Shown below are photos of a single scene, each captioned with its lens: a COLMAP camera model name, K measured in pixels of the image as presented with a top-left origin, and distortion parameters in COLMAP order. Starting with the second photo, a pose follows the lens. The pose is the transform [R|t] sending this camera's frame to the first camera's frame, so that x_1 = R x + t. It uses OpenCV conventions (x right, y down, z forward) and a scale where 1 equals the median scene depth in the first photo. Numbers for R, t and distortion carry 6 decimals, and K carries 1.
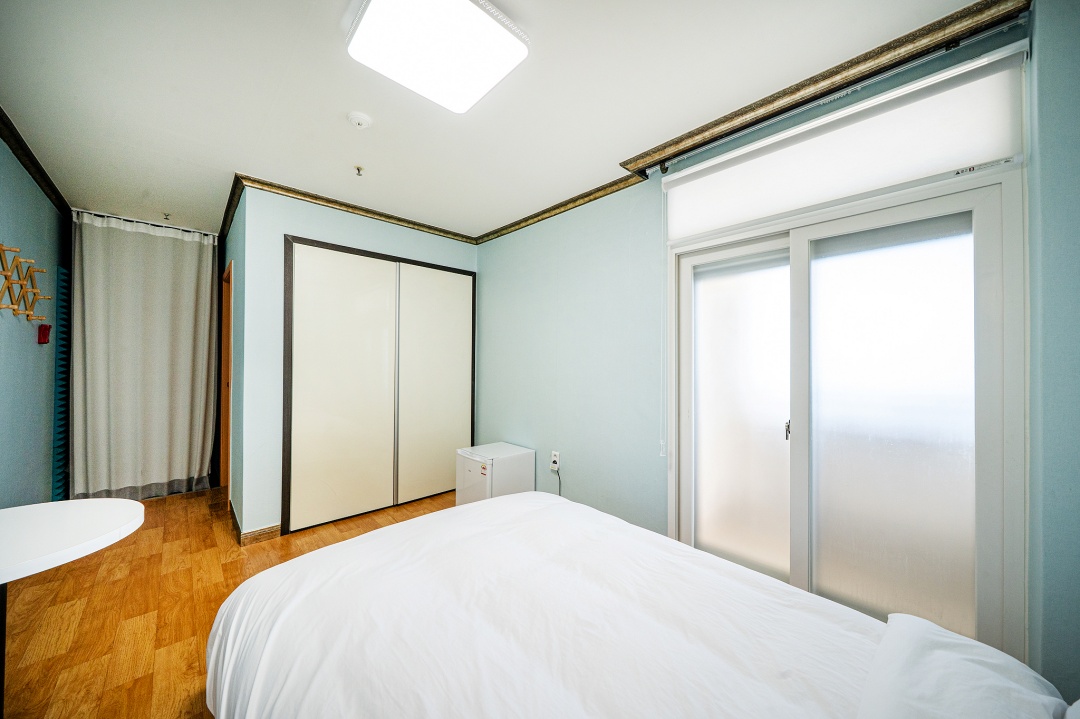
lens RADIAL K [[373.1, 0, 535.1], [0, 373.1, 361.9], [0, 0, 1]] dist [-0.001645, -0.000053]
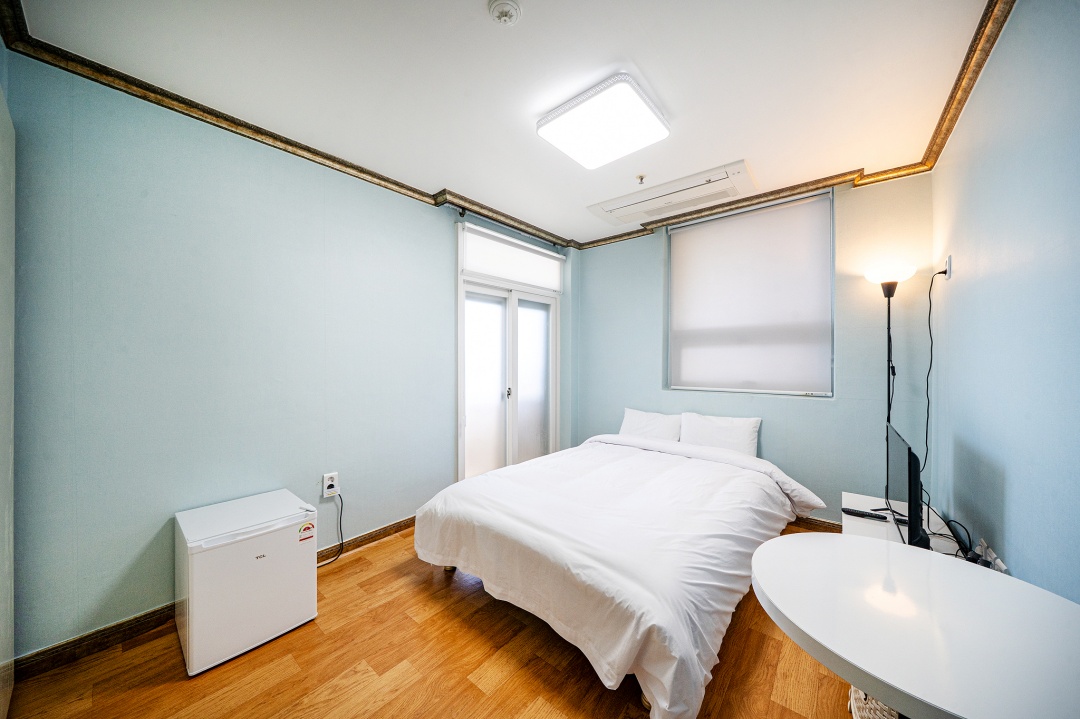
lens RADIAL K [[373.1, 0, 538.4], [0, 373.1, 359.1], [0, 0, 1]] dist [-0.001645, -0.000053]
pose [[-0.106699, -0.005934, 0.994274, -1.201905], [-0.006769, 0.999963, 0.005242, -0.006641], [-0.994268, -0.006171, -0.106736, 1.027743]]
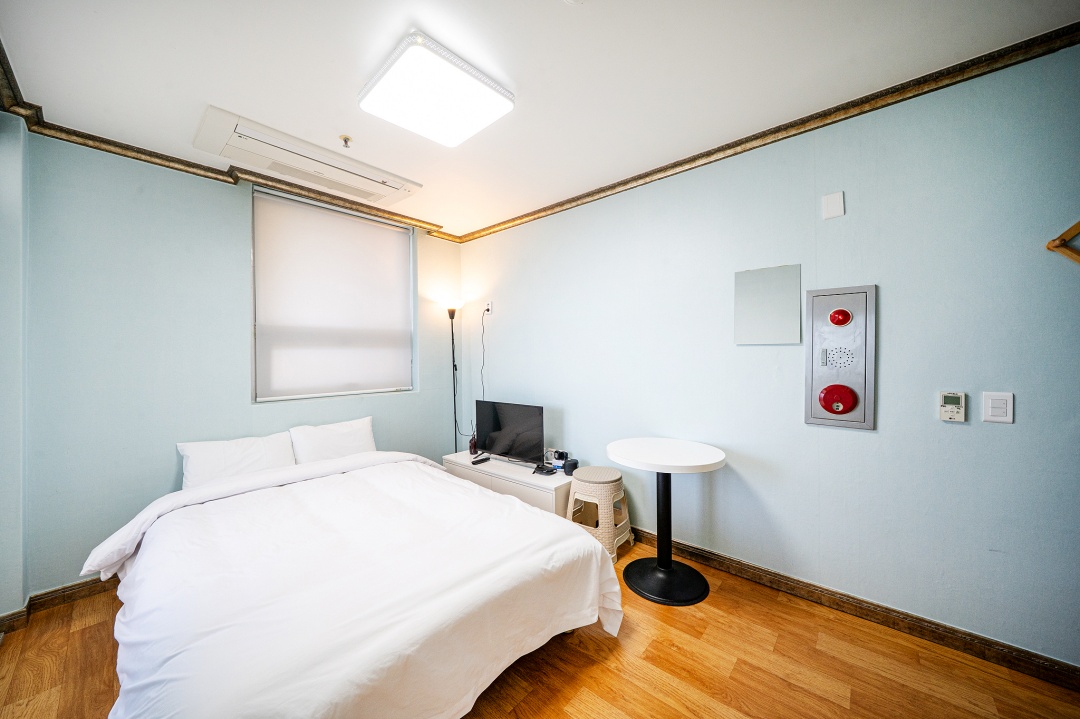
lens RADIAL K [[373.1, 0, 543.8], [0, 373.1, 357.8], [0, 0, 1]] dist [-0.001645, -0.000053]
pose [[-0.996740, 0.003853, -0.080584, -0.591867], [0.004224, 0.999981, -0.004435, -0.008158], [0.080566, -0.004761, -0.996738, 1.494831]]
